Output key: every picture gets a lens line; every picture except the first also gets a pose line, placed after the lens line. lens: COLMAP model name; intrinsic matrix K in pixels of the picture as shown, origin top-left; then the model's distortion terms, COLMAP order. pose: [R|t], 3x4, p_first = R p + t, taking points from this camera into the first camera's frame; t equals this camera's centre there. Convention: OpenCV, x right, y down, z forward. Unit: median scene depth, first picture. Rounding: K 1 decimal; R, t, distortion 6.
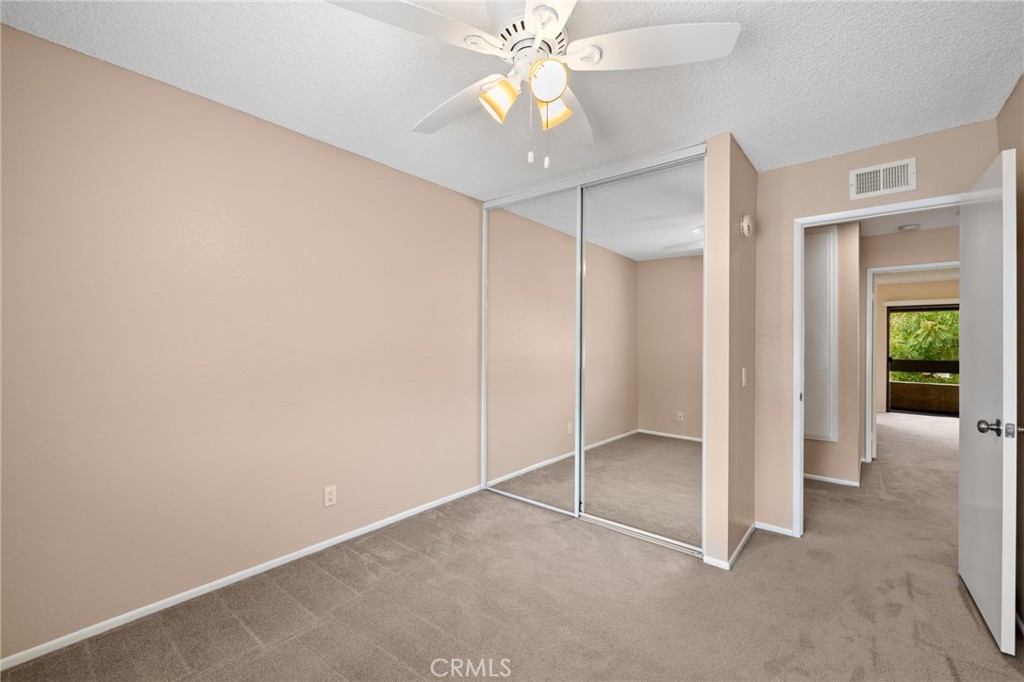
lens RADIAL K [[423.9, 0, 516.6], [0, 423.9, 337.1], [0, 0, 1]] dist [-0.000777, 0.000158]
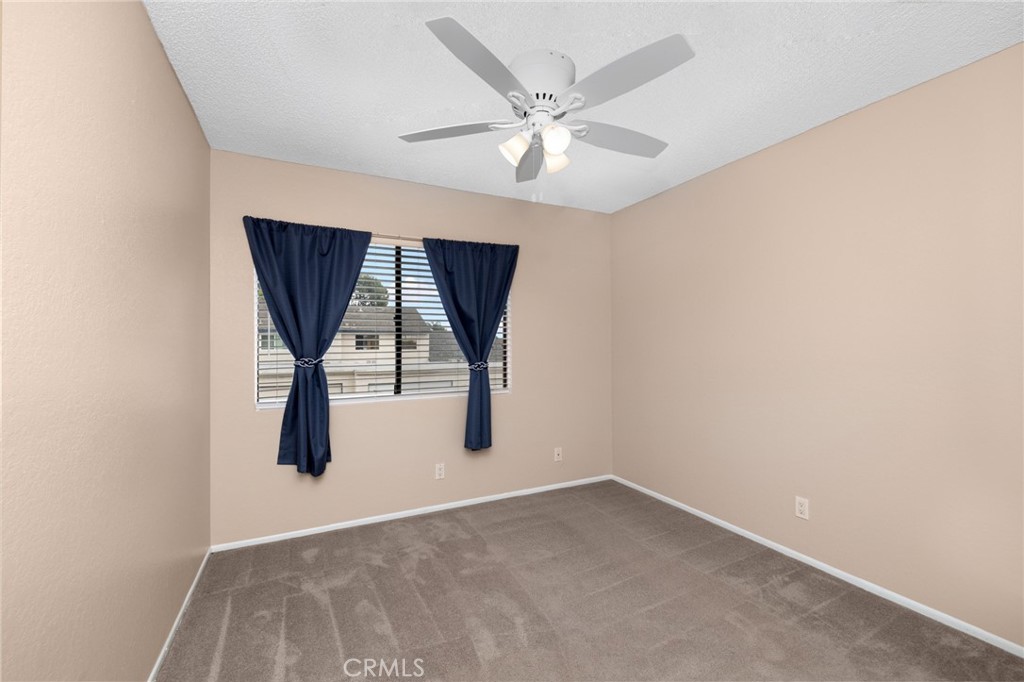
lens RADIAL K [[423.9, 0, 514.1], [0, 423.9, 339.1], [0, 0, 1]] dist [-0.000777, 0.000158]
pose [[-0.409221, -0.012578, -0.912349, 0.680078], [0.008345, 0.999812, -0.017527, 0.014435], [0.912397, -0.014786, -0.409039, 0.813362]]
